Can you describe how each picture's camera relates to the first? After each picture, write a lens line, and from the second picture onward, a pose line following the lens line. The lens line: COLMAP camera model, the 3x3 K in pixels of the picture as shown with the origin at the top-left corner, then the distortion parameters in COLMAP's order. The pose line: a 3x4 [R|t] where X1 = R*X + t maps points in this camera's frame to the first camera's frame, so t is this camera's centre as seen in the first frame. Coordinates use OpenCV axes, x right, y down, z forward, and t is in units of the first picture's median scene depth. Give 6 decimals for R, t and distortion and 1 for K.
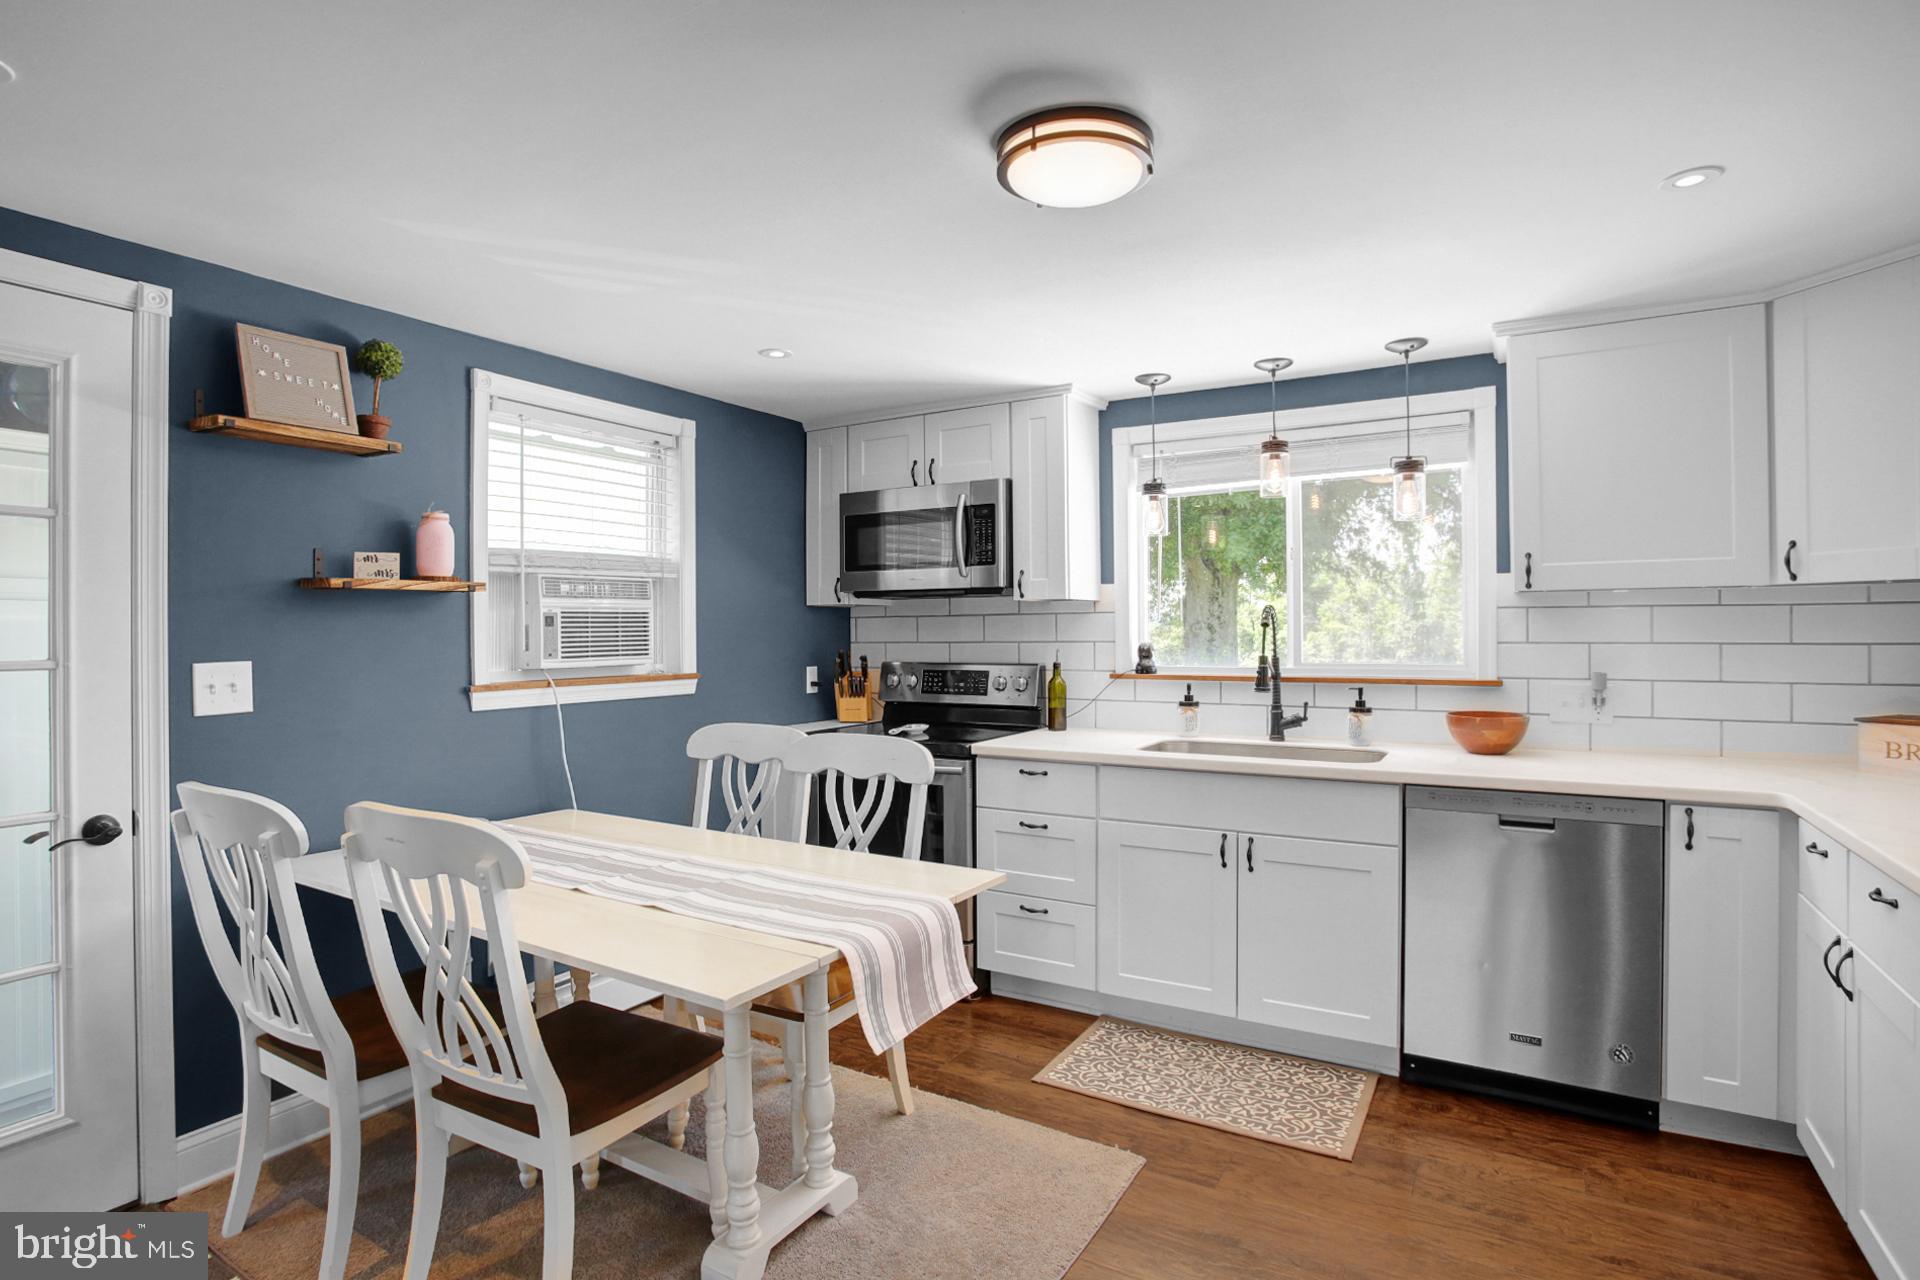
lens RADIAL K [[953.6, 0, 943.0], [0, 953.6, 622.0], [0, 0, 1]] dist [-0.069126, 0.026325]
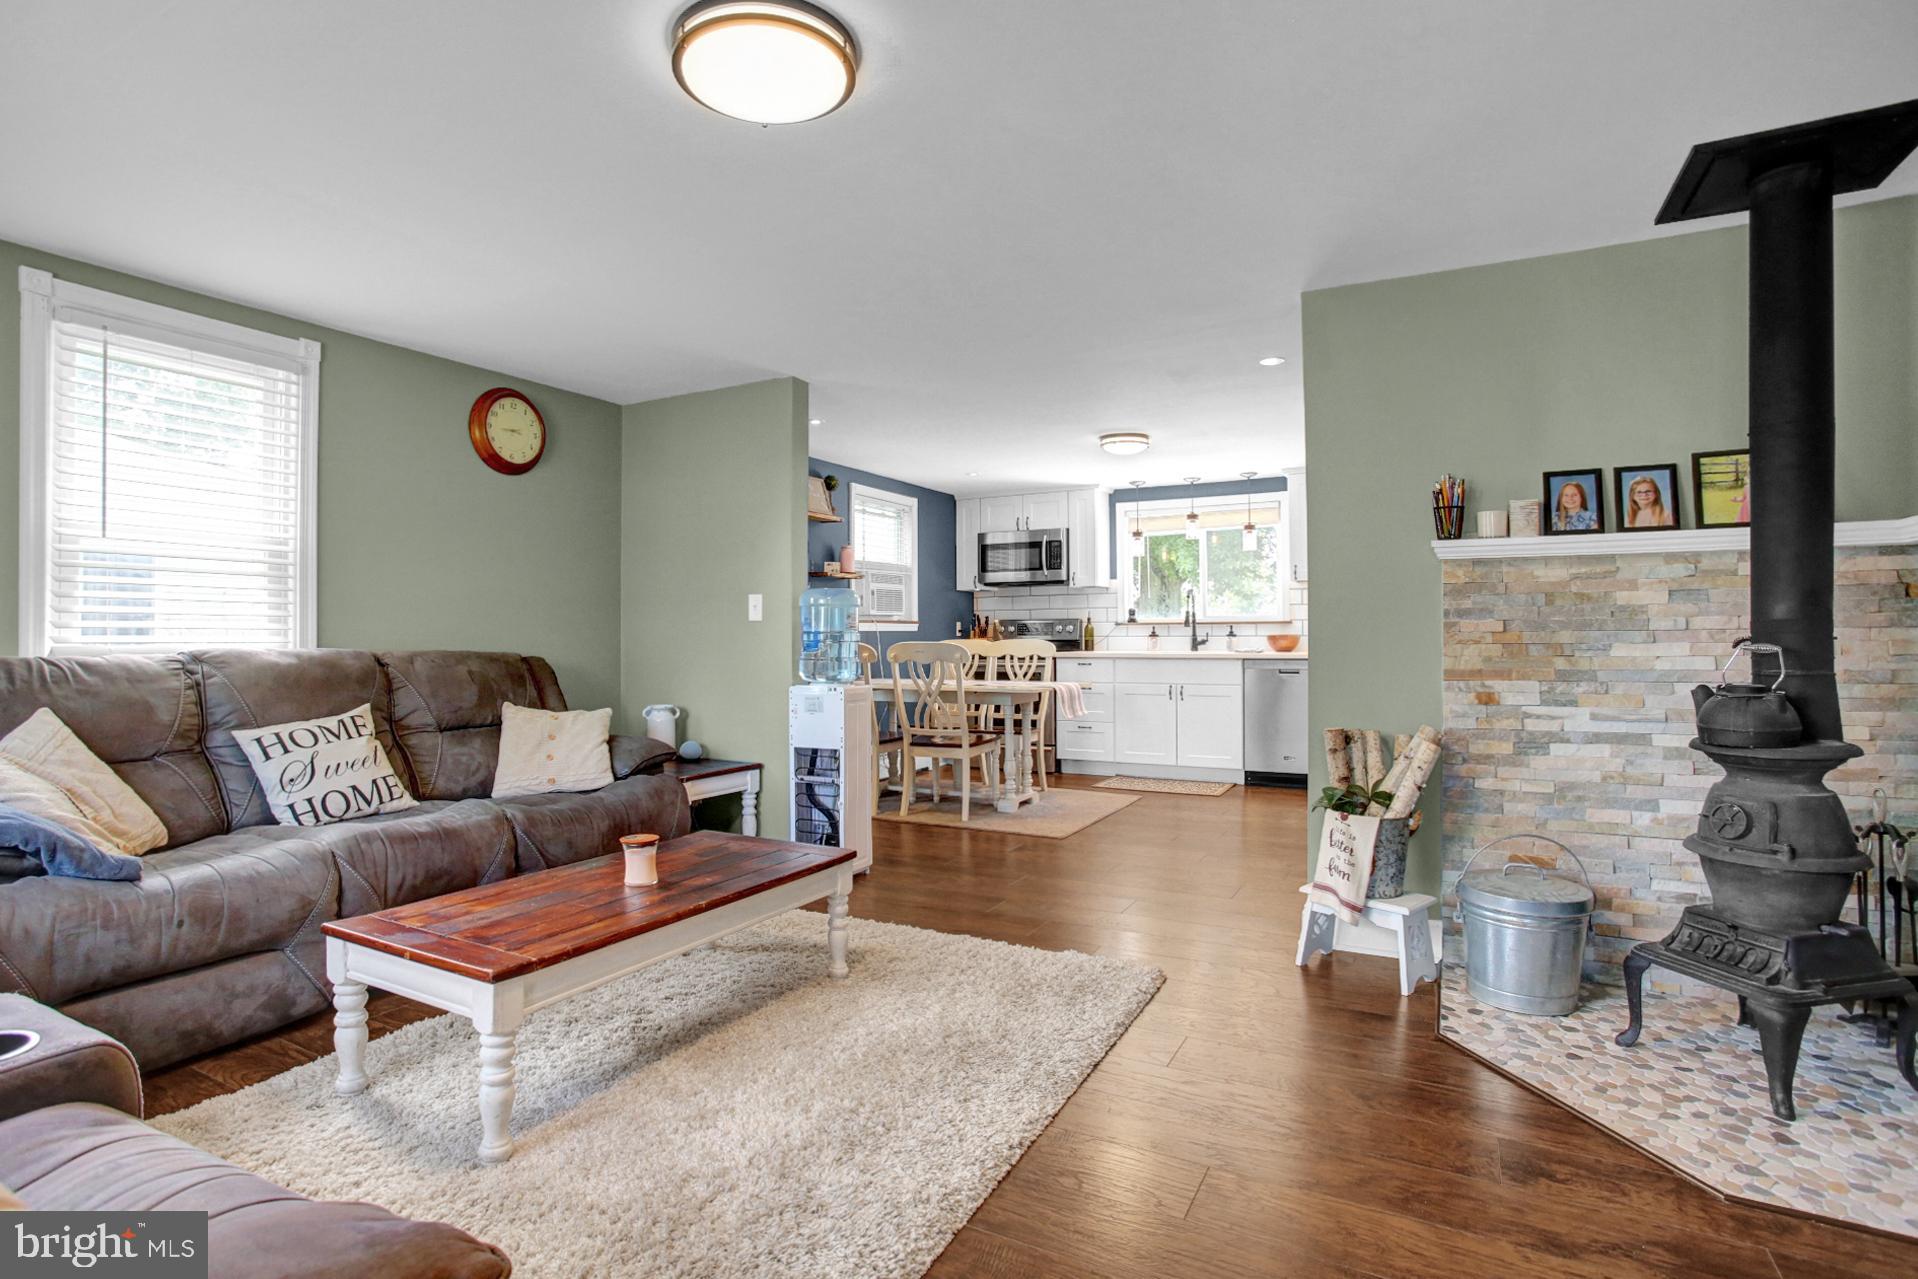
lens RADIAL K [[952.6, 0, 942.0], [0, 952.6, 621.5], [0, 0, 1]] dist [-0.069126, 0.026325]
pose [[0.998627, 0.002689, 0.052308, -0.331093], [-0.002244, 0.999961, -0.008571, 0.075929], [-0.052329, 0.008442, 0.998594, -1.116859]]
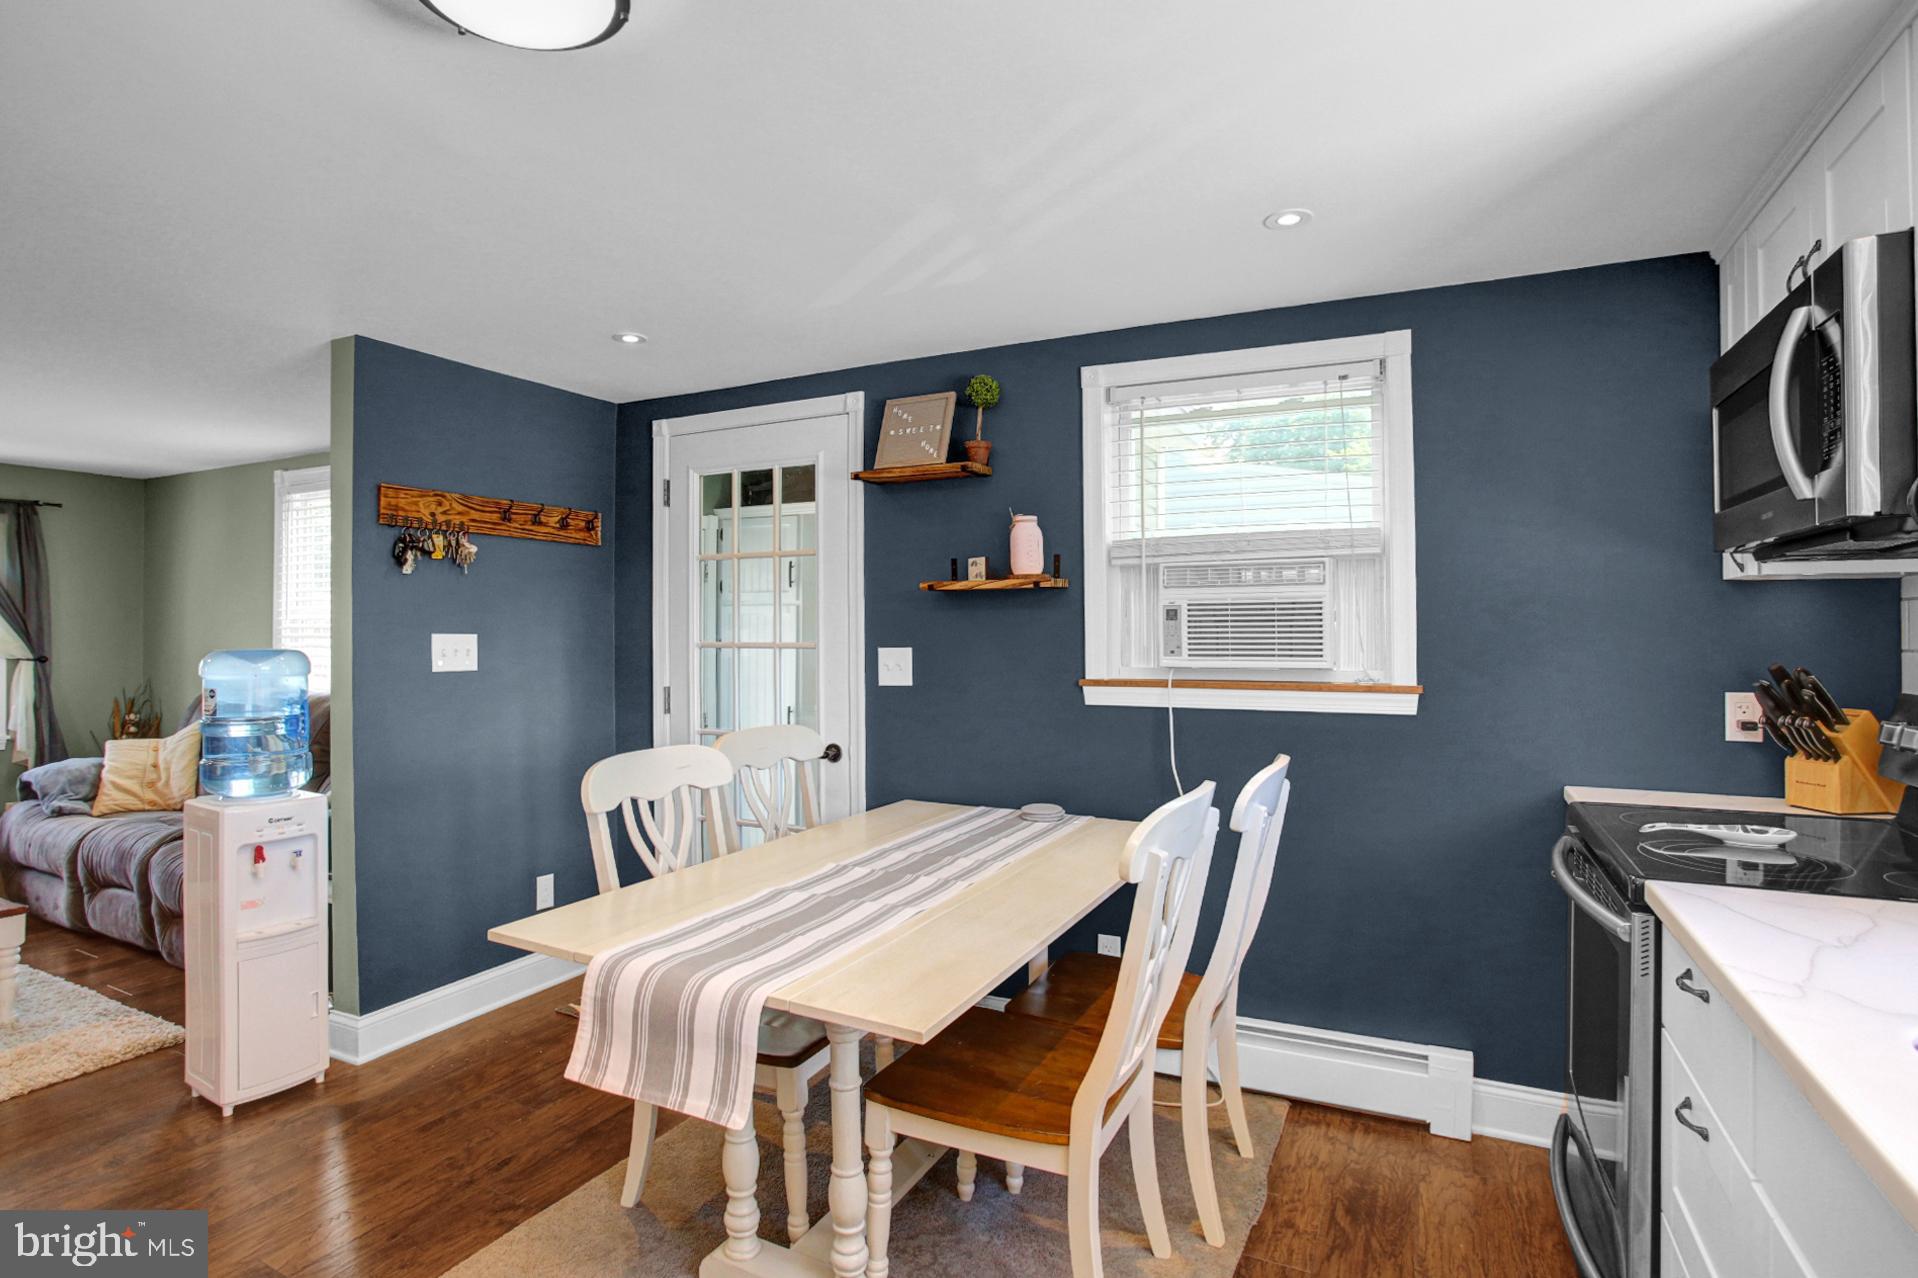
lens RADIAL K [[952.6, 0, 942.0], [0, 952.6, 621.0], [0, 0, 1]] dist [-0.069126, 0.026325]
pose [[0.080318, 0.001062, -0.996769, 0.426180], [0.008922, 0.999959, 0.001784, 0.001388], [0.996729, -0.009037, 0.080305, 0.629001]]
